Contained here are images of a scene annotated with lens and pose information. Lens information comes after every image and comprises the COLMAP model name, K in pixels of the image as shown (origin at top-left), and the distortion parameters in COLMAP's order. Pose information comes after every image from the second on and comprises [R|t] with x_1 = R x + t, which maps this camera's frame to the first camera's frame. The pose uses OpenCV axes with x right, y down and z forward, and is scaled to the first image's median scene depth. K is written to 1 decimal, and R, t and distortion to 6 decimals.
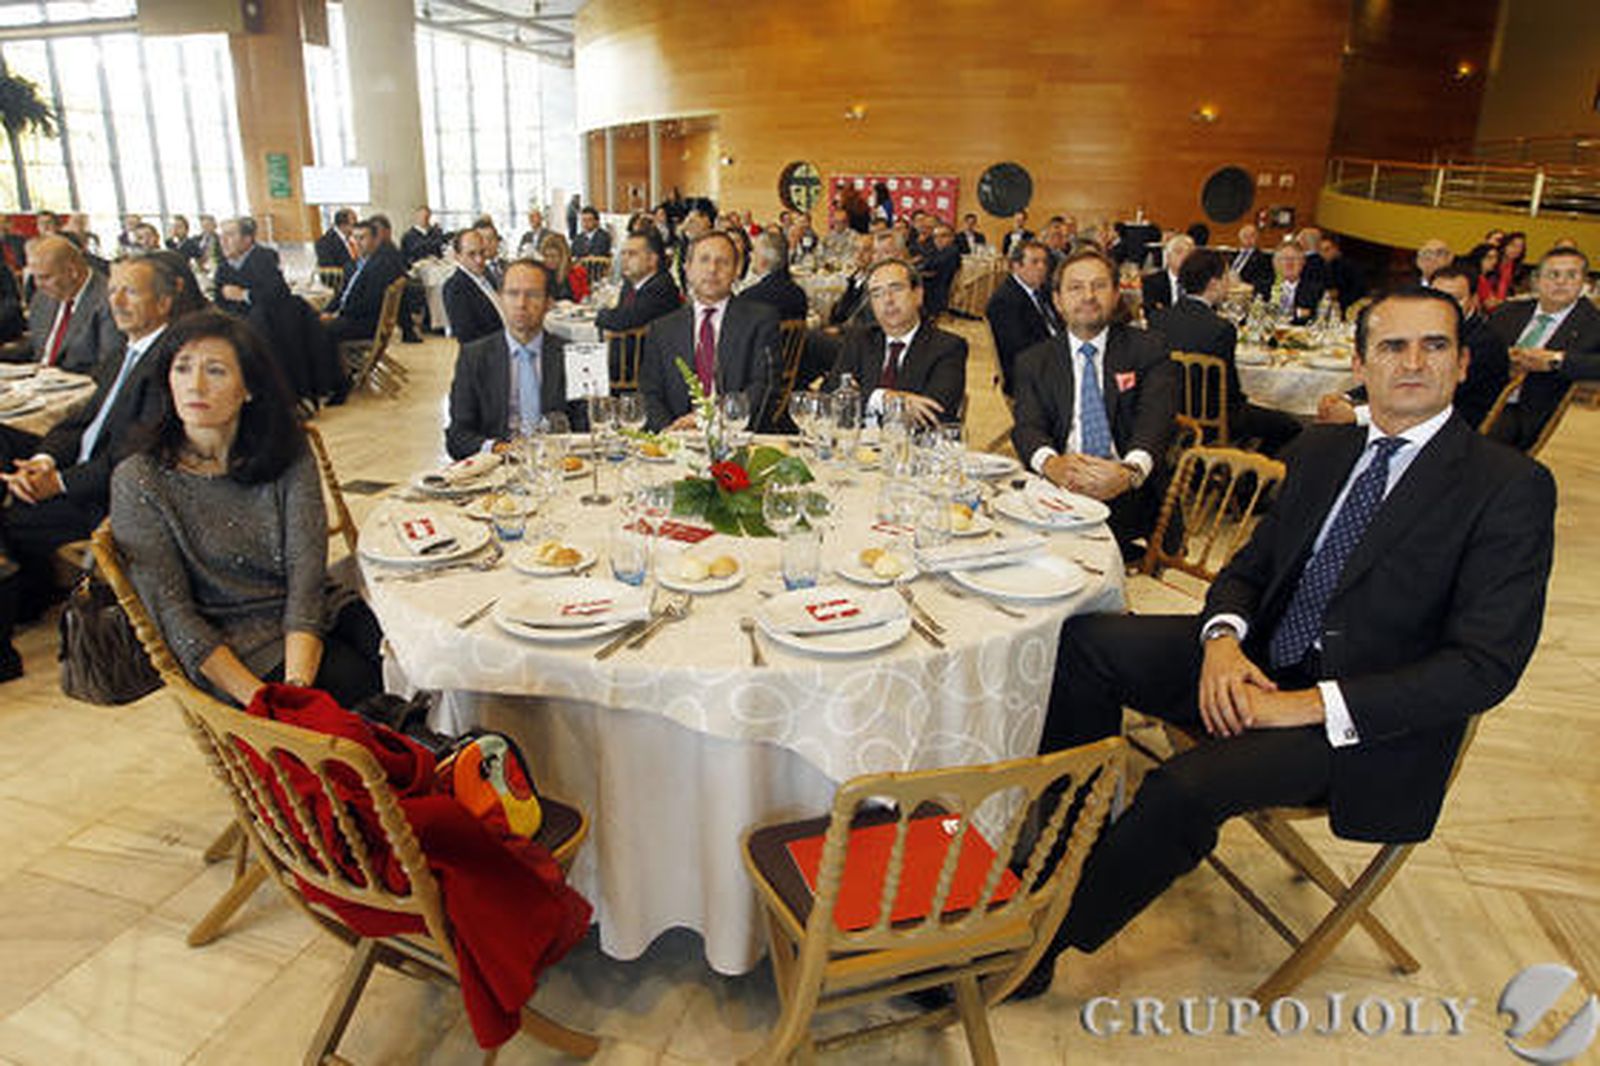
lens RADIAL K [[1005.1, 0, 782.8], [0, 1005.1, 485.3], [0, 0, 1]] dist [-0.033148, 0.007097]
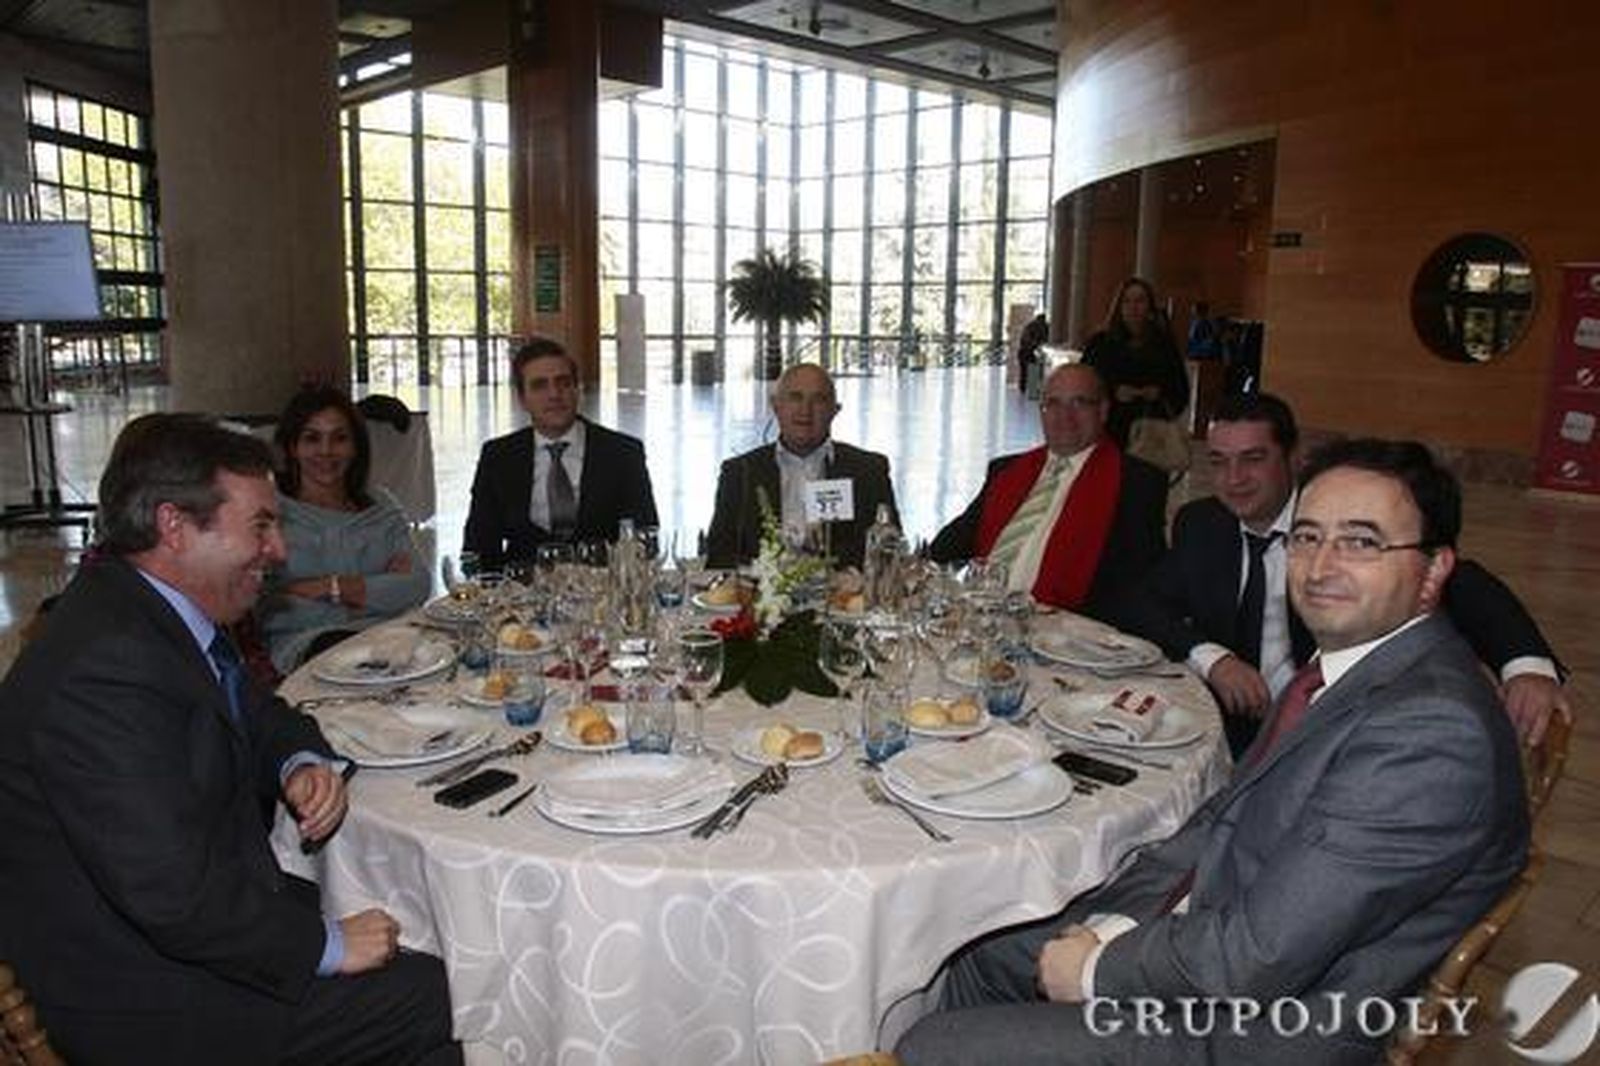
lens RADIAL K [[1191.9, 0, 796.8], [0, 1191.9, 531.0], [0, 0, 1]] dist [-0.074667, 0.039978]
pose [[0.869830, 0.088757, -0.485303, 0.012663], [-0.139461, 0.987800, -0.069302, -0.107101], [0.473231, 0.127962, 0.871595, 0.377258]]
